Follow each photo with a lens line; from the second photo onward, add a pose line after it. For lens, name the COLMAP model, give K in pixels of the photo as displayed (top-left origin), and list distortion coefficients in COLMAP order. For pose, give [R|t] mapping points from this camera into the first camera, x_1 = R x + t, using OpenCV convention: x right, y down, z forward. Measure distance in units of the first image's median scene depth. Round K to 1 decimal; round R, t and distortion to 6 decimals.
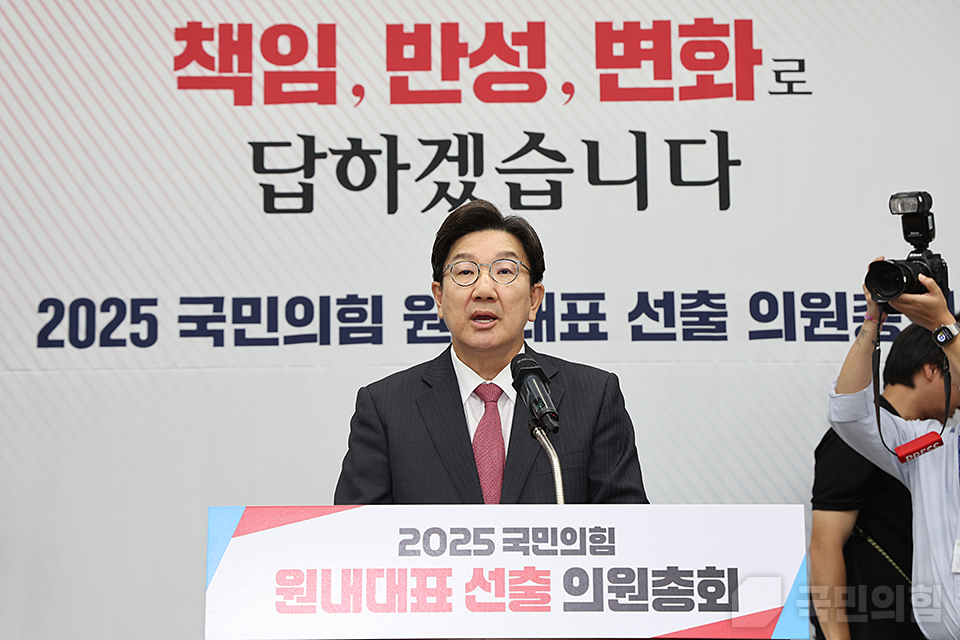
lens RADIAL K [[2128.1, 0, 478.1], [0, 2128.1, 319.9], [0, 0, 1]] dist [0.060715, 0.000000]
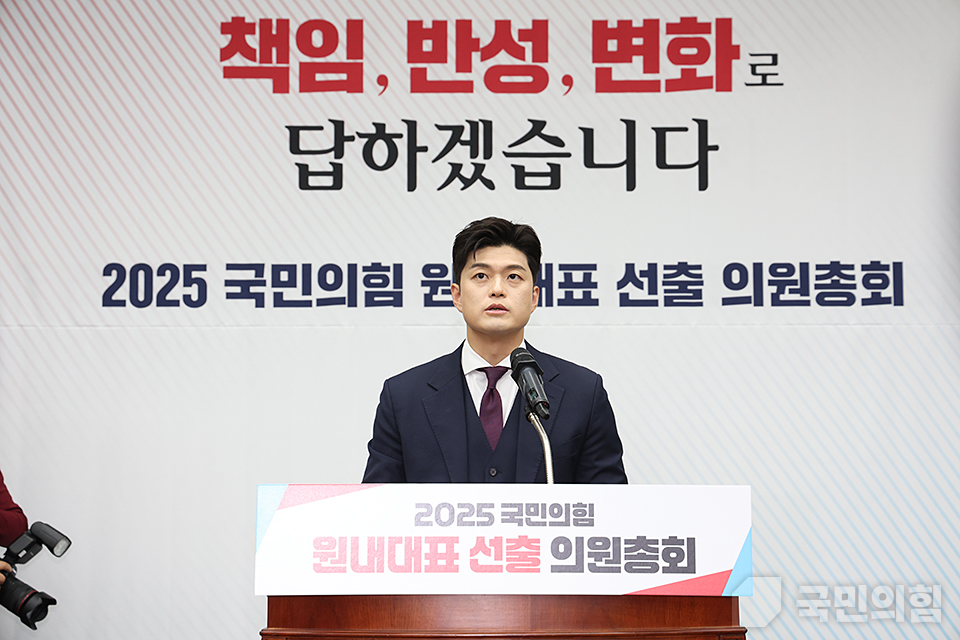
lens RADIAL K [[2106.0, 0, 481.5], [0, 2106.0, 320.1], [0, 0, 1]] dist [0.052448, 0.000000]
pose [[0.999929, 0.009669, -0.006945, 0.005664], [-0.009043, 0.996324, 0.085190, -0.078150], [0.007743, -0.085122, 0.996340, -0.131351]]
